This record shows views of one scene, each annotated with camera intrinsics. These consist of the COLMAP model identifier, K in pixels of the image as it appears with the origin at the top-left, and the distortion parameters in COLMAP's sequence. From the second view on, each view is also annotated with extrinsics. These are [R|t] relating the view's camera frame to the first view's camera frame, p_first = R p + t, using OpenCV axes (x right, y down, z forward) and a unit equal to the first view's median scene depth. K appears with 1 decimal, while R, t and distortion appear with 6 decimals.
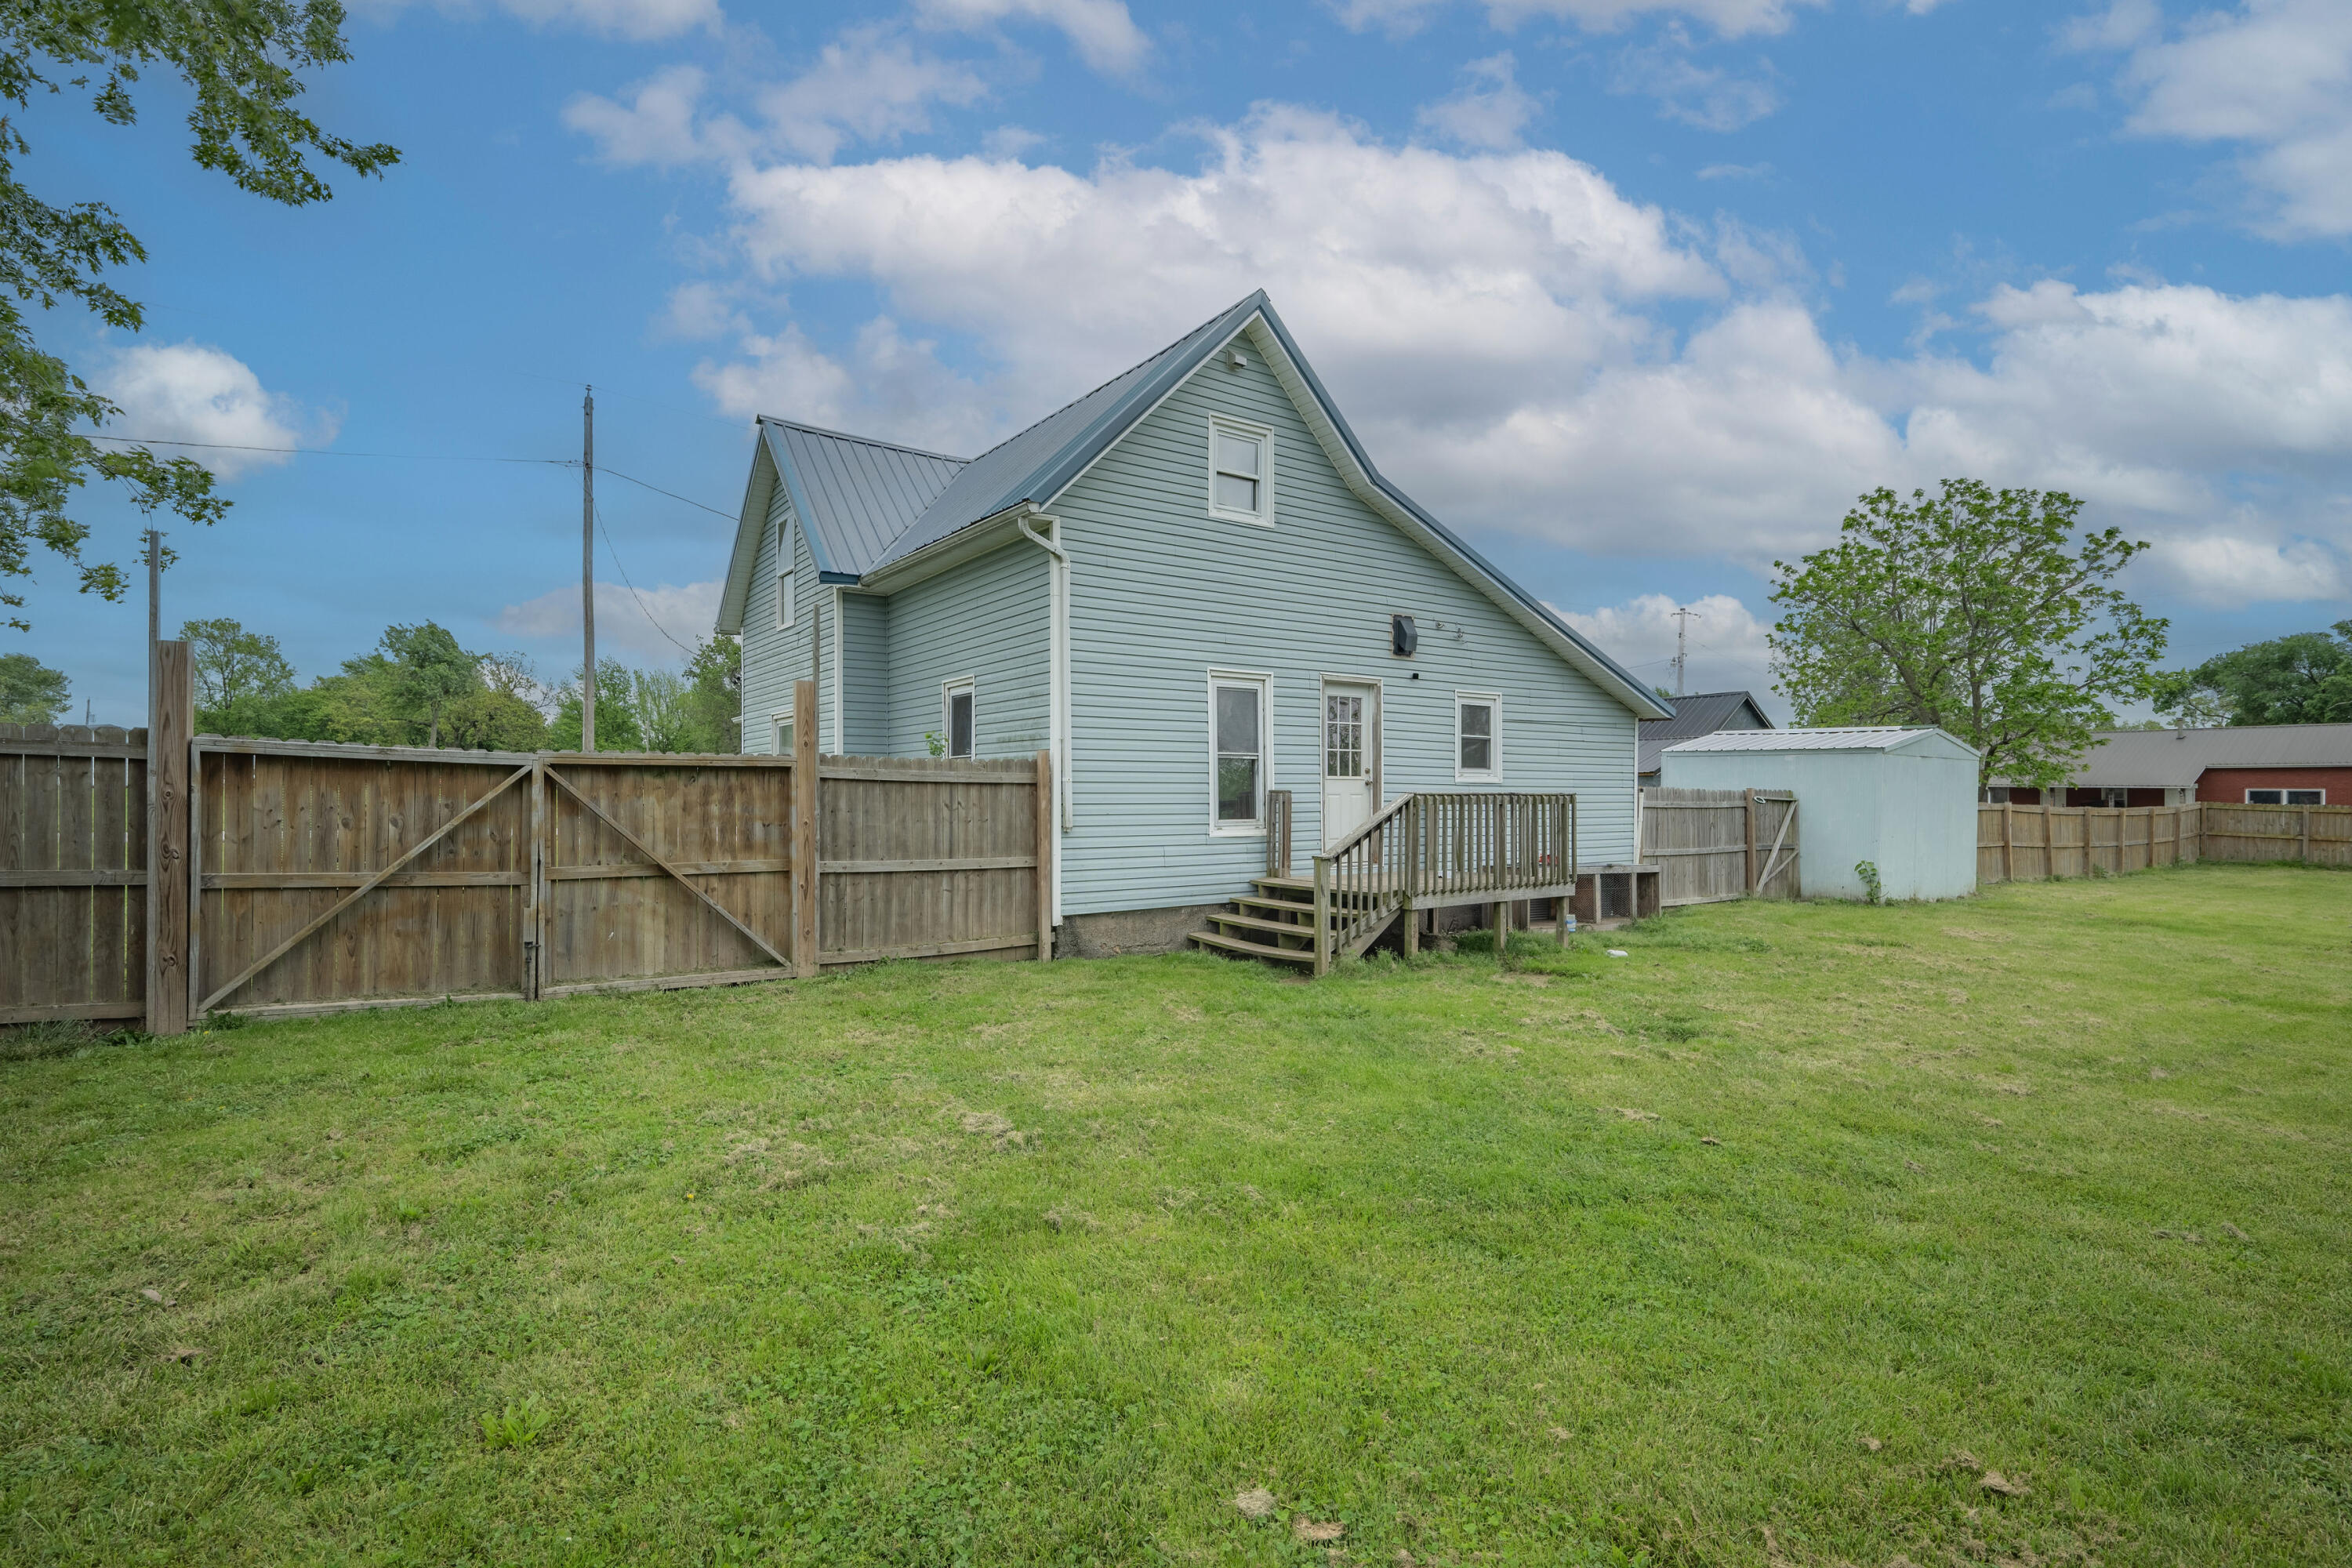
lens RADIAL K [[1053.5, 0, 1176.0], [0, 1053.5, 784.0], [0, 0, 1]] dist [-0.000484, -0.000042]
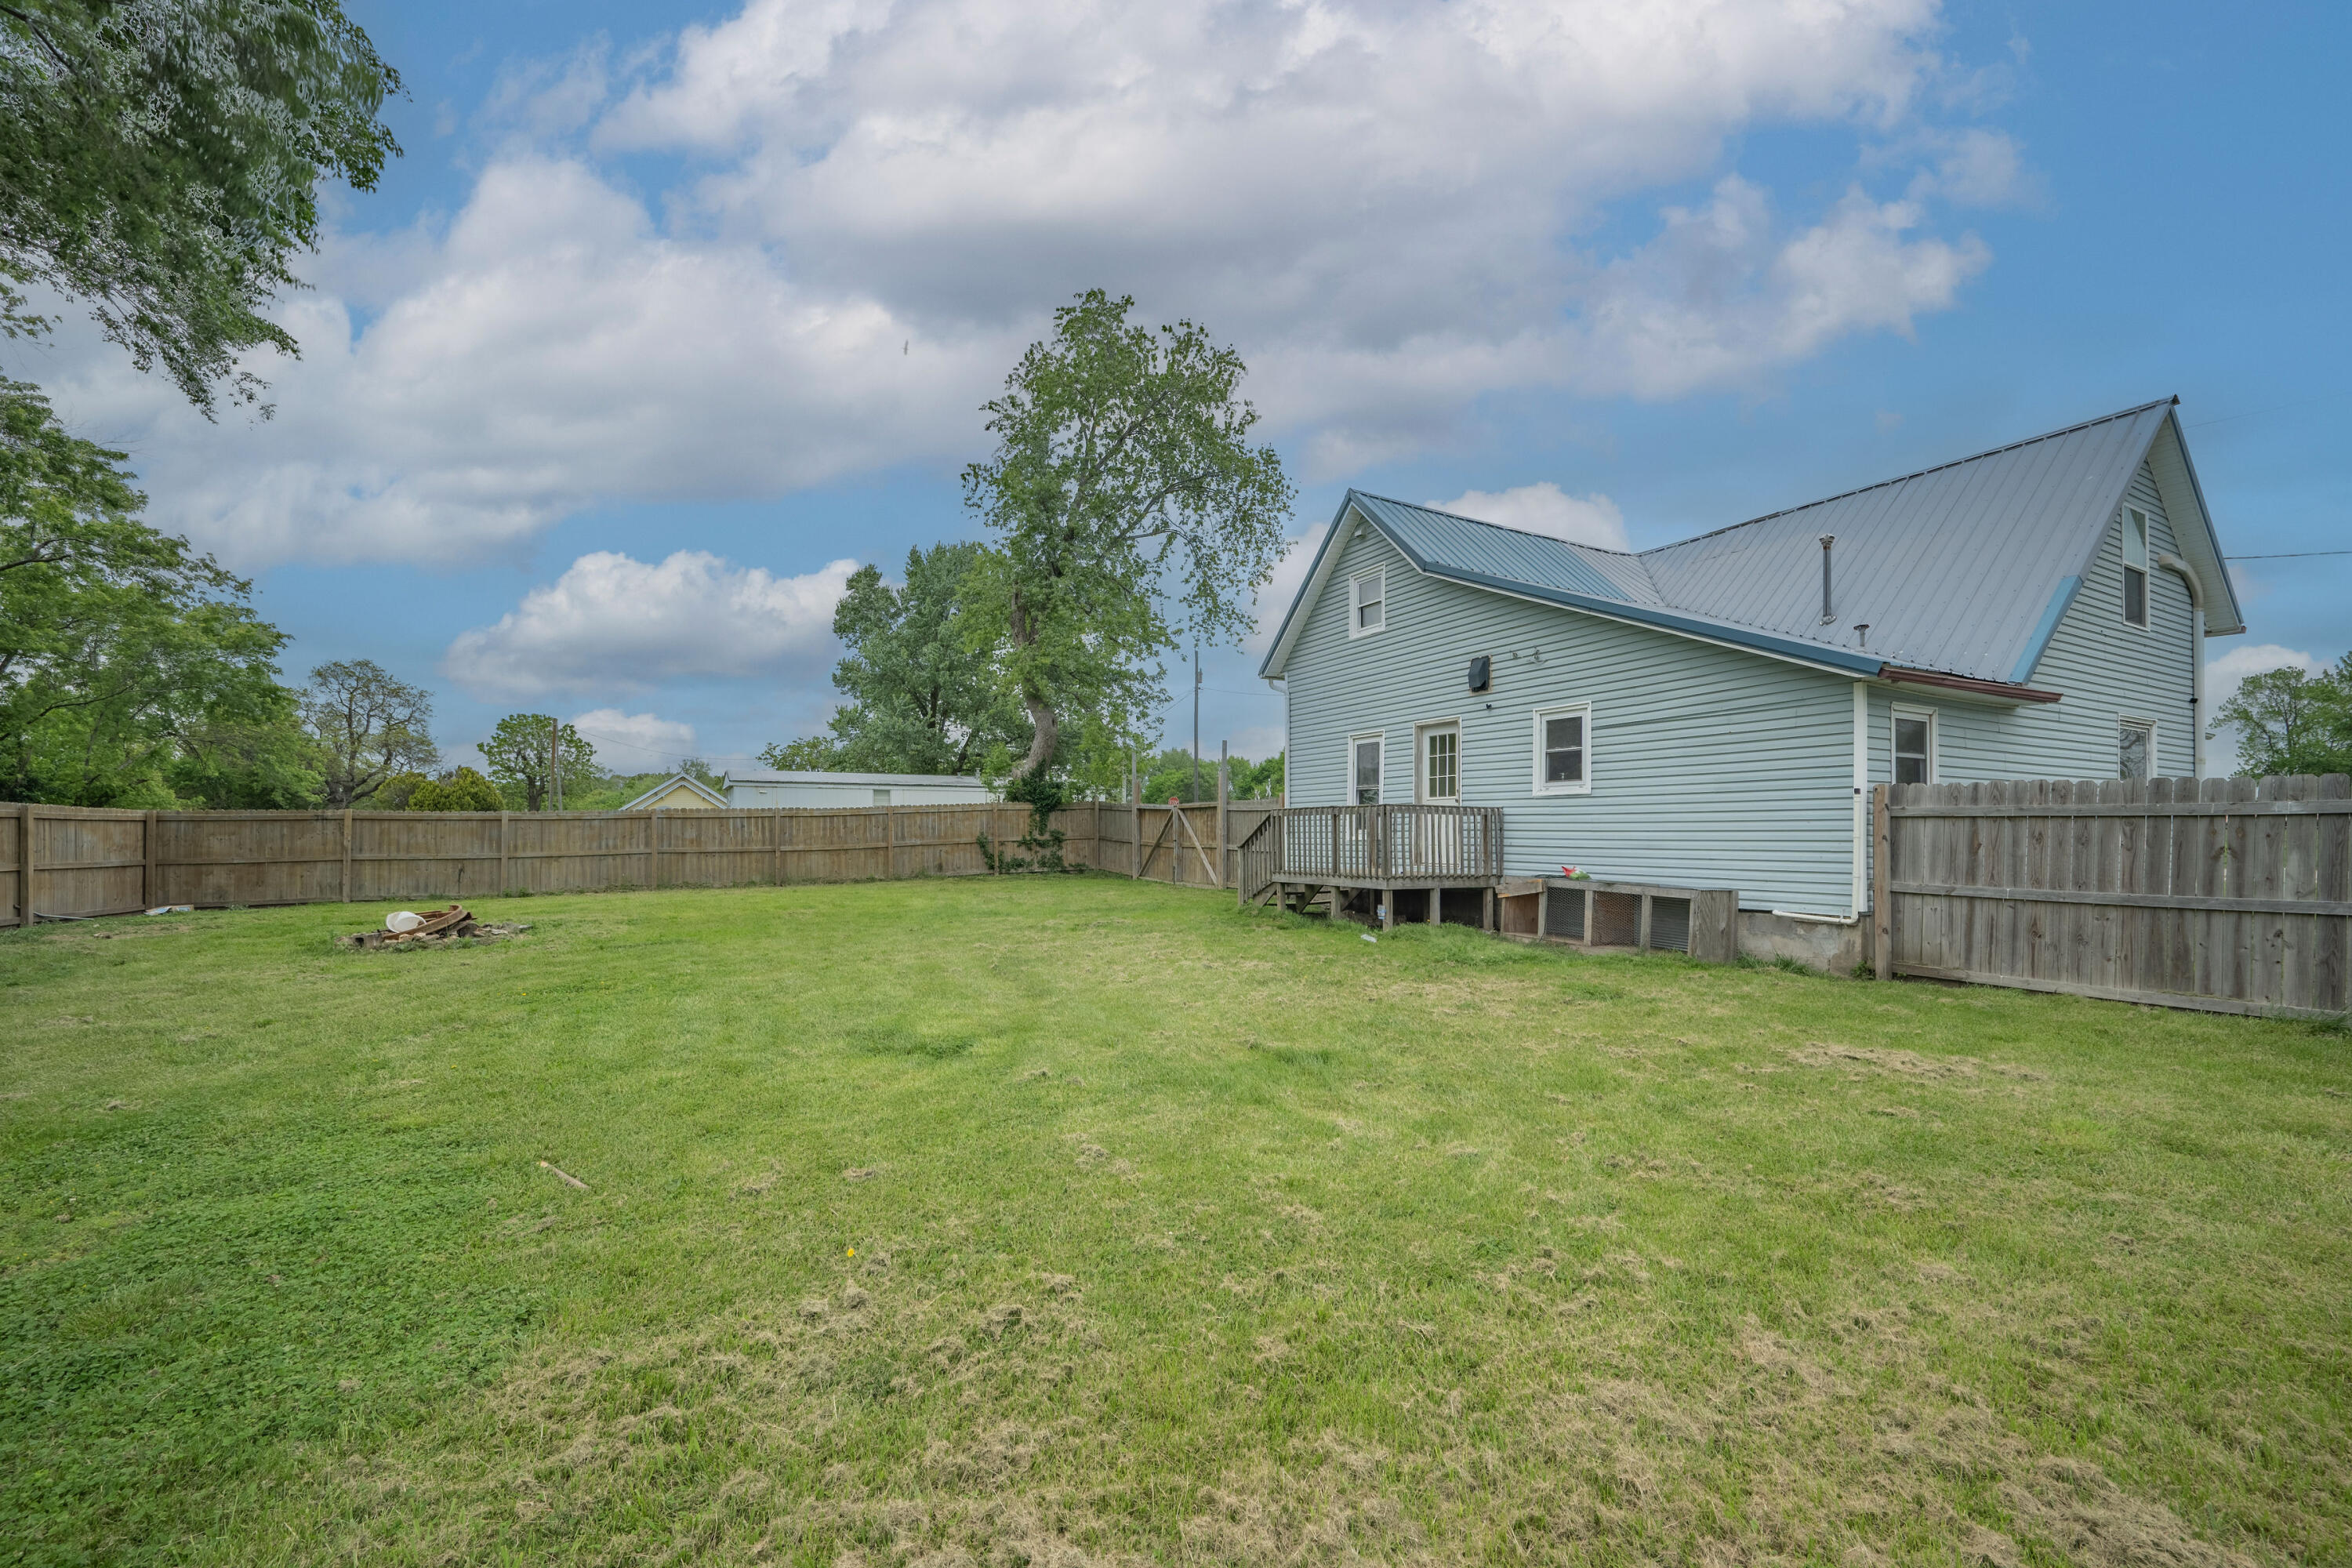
lens RADIAL K [[933.5, 0, 1175.4], [0, 933.5, 836.1], [0, 0, 1]] dist [-0.000087, -0.000034]
pose [[-0.105761, -0.000393, -0.994392, 1.284855], [0.000085, 1.000000, -0.000405, 0.040932], [0.994392, -0.000128, -0.105760, 0.761941]]
